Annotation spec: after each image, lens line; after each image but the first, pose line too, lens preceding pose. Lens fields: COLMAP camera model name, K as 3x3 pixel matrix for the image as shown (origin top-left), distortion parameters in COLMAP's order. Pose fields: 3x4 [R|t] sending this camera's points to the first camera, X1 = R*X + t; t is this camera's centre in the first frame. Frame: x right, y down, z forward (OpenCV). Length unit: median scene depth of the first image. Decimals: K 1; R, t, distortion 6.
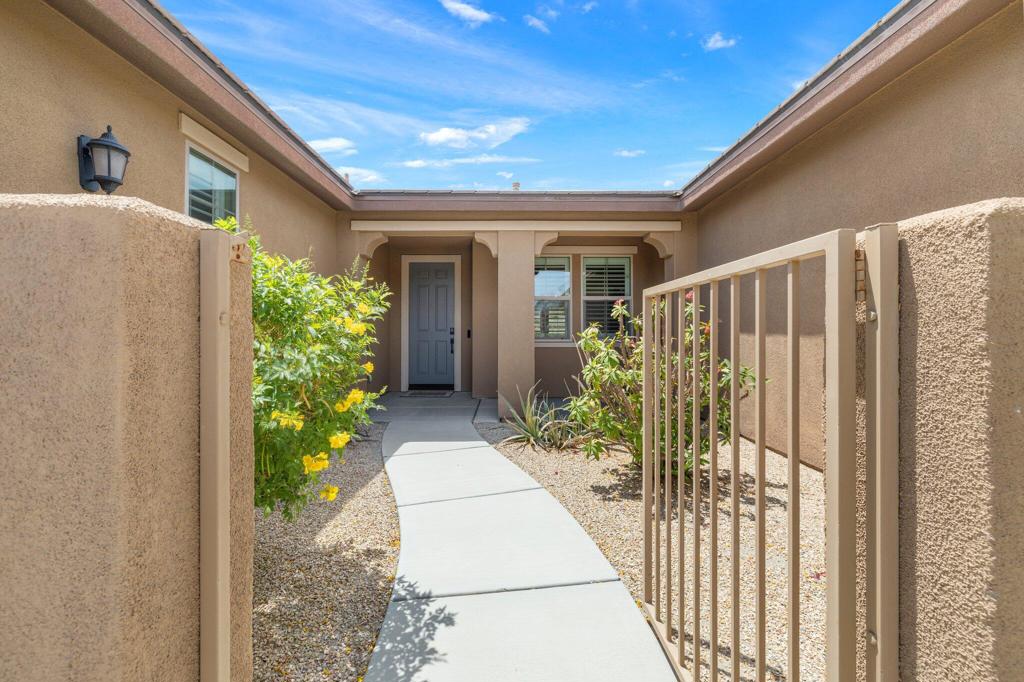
lens RADIAL K [[434.5, 0, 512.7], [0, 434.5, 336.6], [0, 0, 1]] dist [-0.001144, -0.000390]
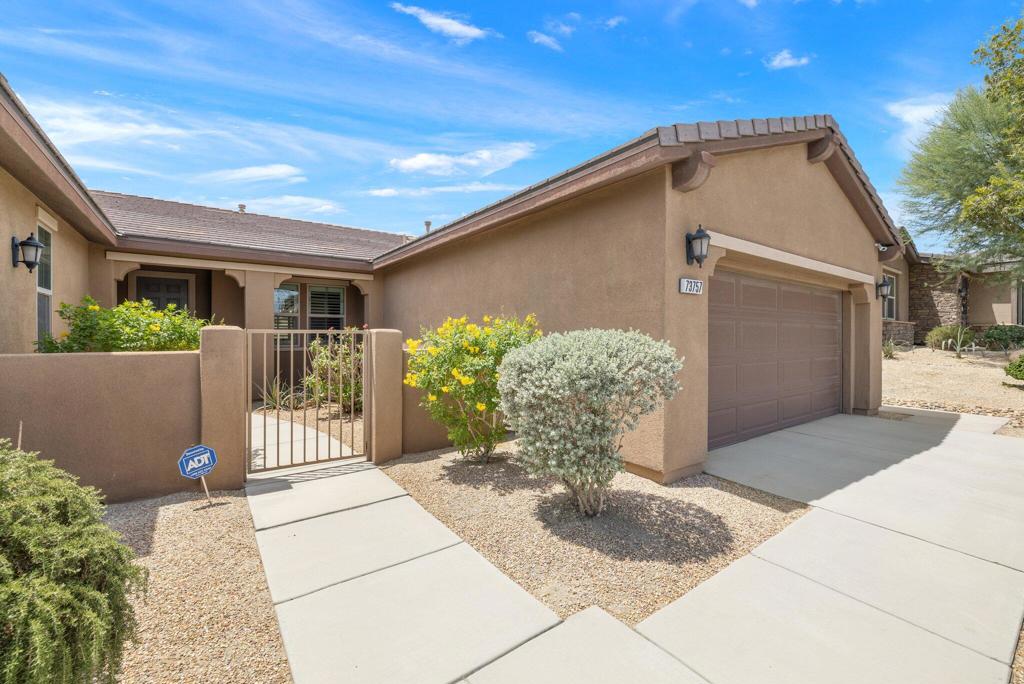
lens RADIAL K [[434.5, 0, 513.8], [0, 434.5, 337.6], [0, 0, 1]] dist [-0.001144, -0.000390]
pose [[0.816593, 0.001255, 0.577212, -0.150359], [-0.000855, 0.999999, -0.000964, -0.022699], [-0.577213, 0.000293, 0.816594, -0.745042]]
